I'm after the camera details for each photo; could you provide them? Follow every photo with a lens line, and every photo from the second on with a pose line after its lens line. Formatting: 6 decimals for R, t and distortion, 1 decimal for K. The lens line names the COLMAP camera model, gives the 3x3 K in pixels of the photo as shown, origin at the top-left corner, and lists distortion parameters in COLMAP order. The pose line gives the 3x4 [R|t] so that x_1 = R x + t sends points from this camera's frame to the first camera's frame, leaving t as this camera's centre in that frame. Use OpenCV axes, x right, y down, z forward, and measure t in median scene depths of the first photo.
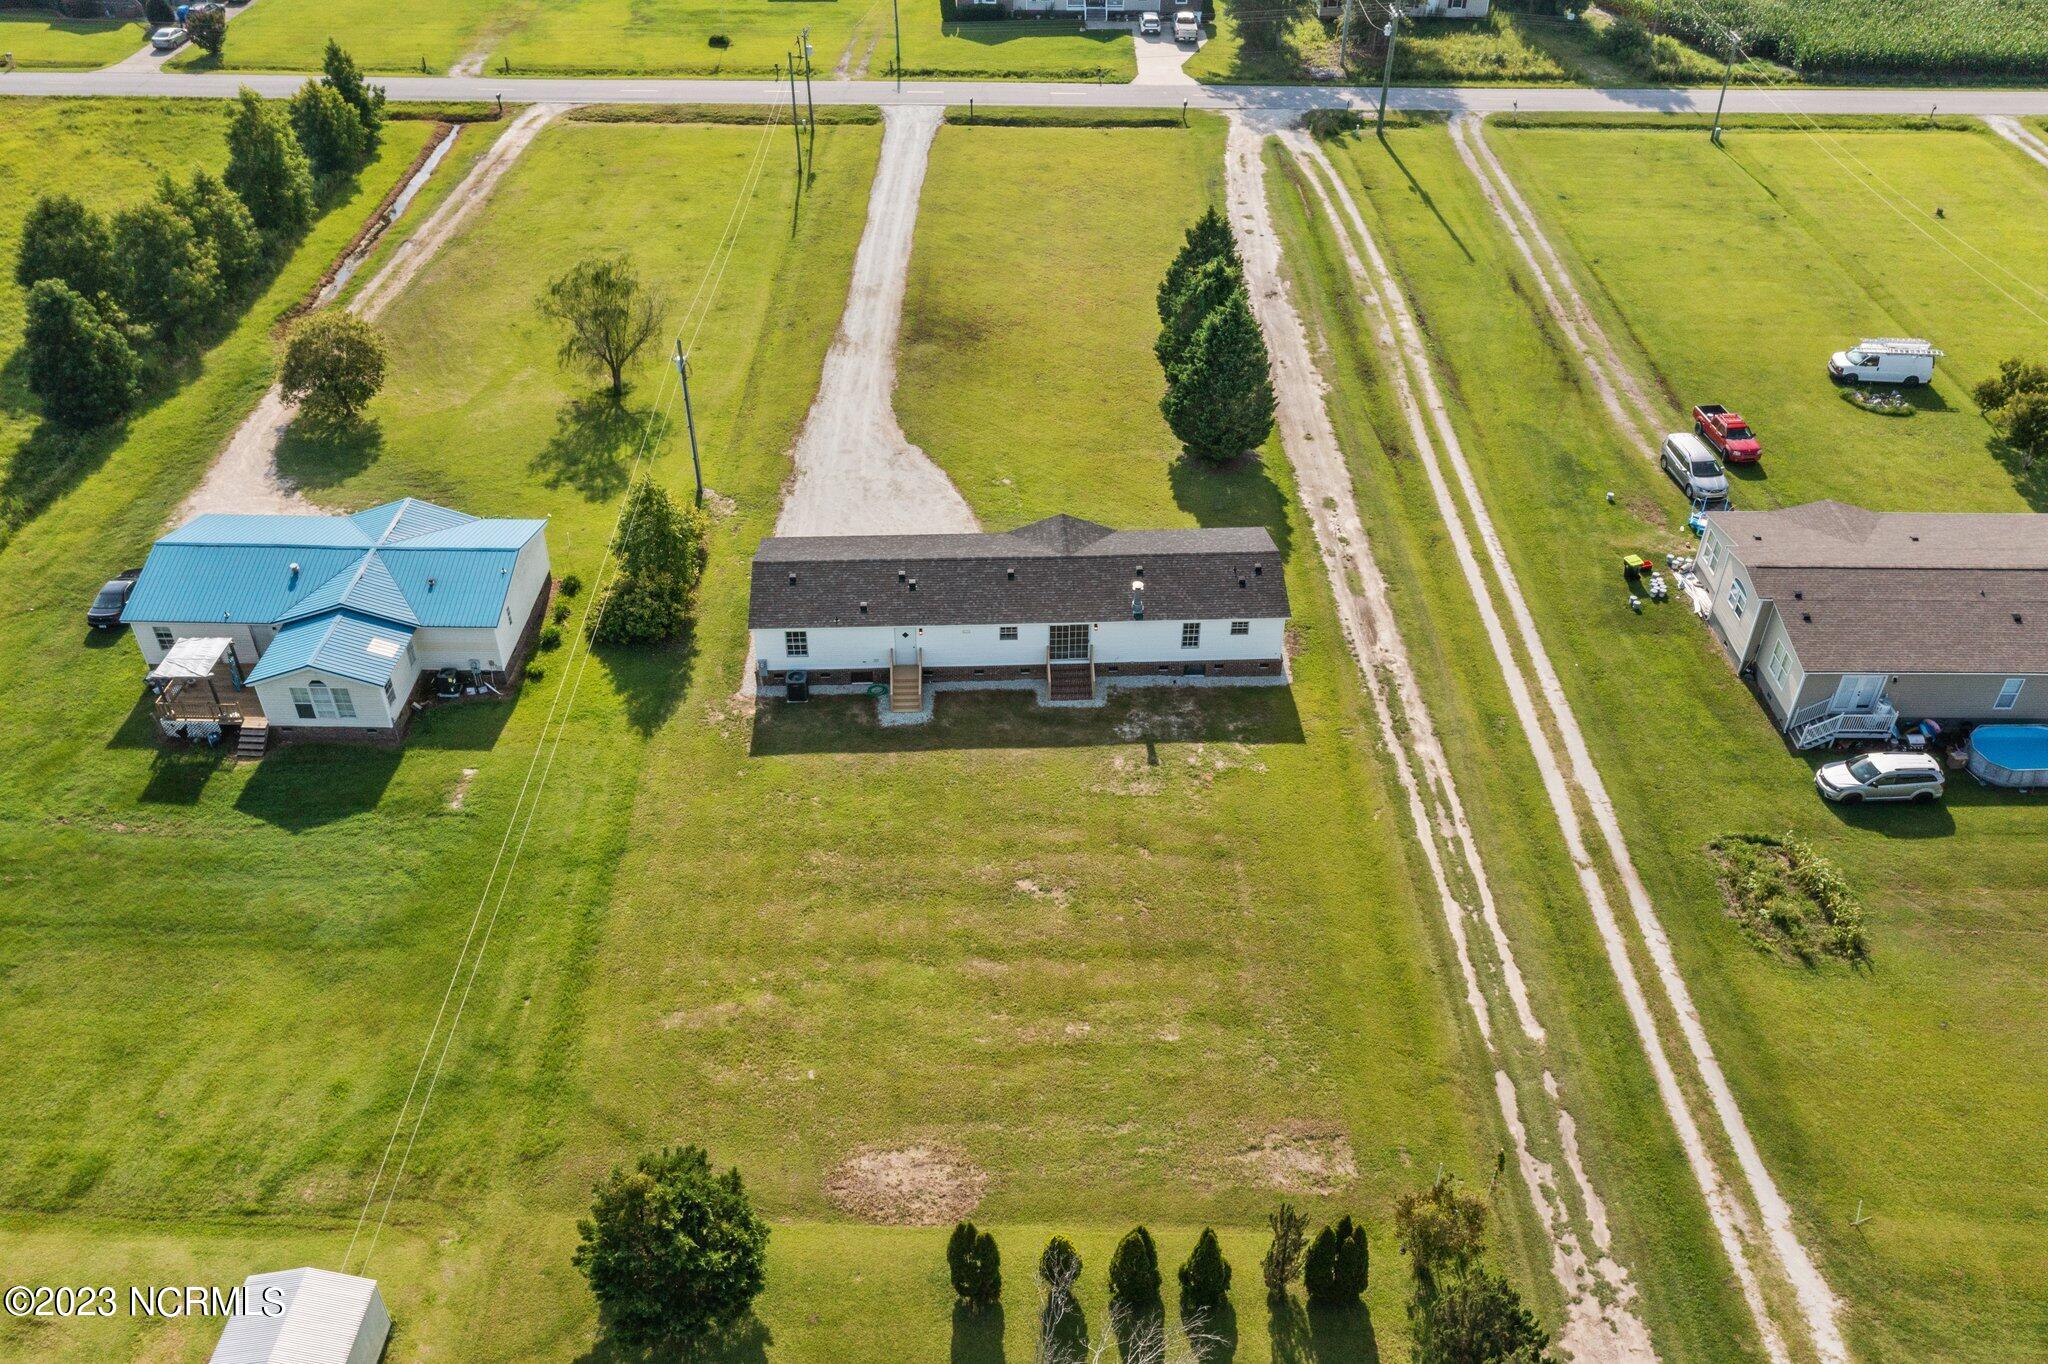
lens RADIAL K [[1631.1, 0, 1028.6], [0, 1631.1, 684.1], [0, 0, 1]] dist [-0.007350, 0.004984]
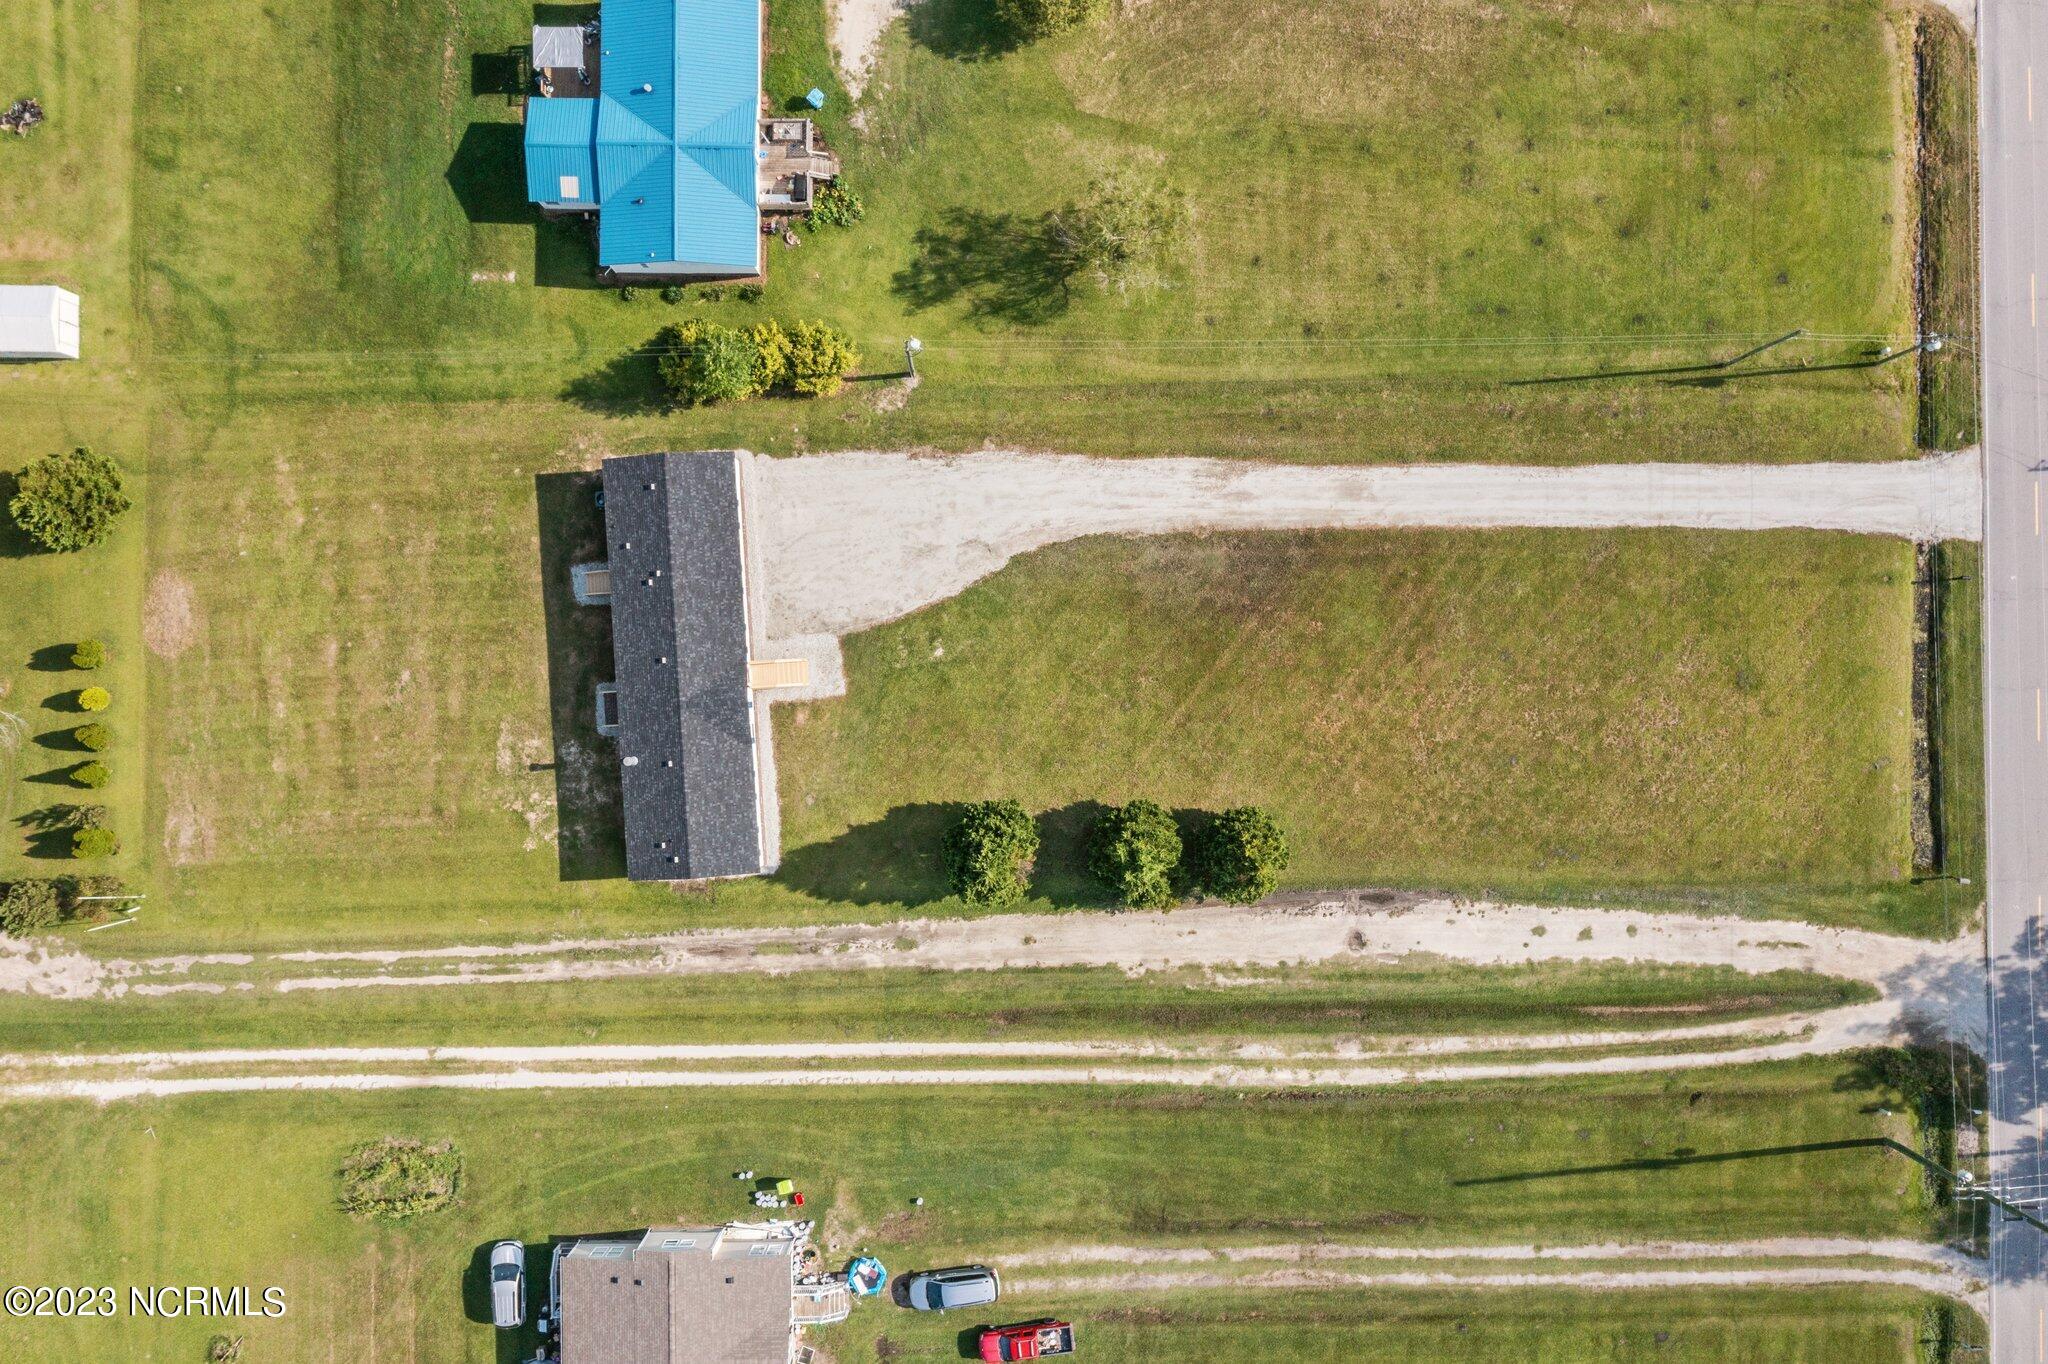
lens RADIAL K [[1624.1, 0, 1028.4], [0, 1624.1, 682.5], [0, 0, 1]] dist [0.002672, -0.009928]
pose [[0.012530, 0.999904, -0.005892, 0.017886], [-0.617287, 0.012371, 0.786641, -1.303338], [0.786638, -0.006220, 0.617383, 0.485109]]
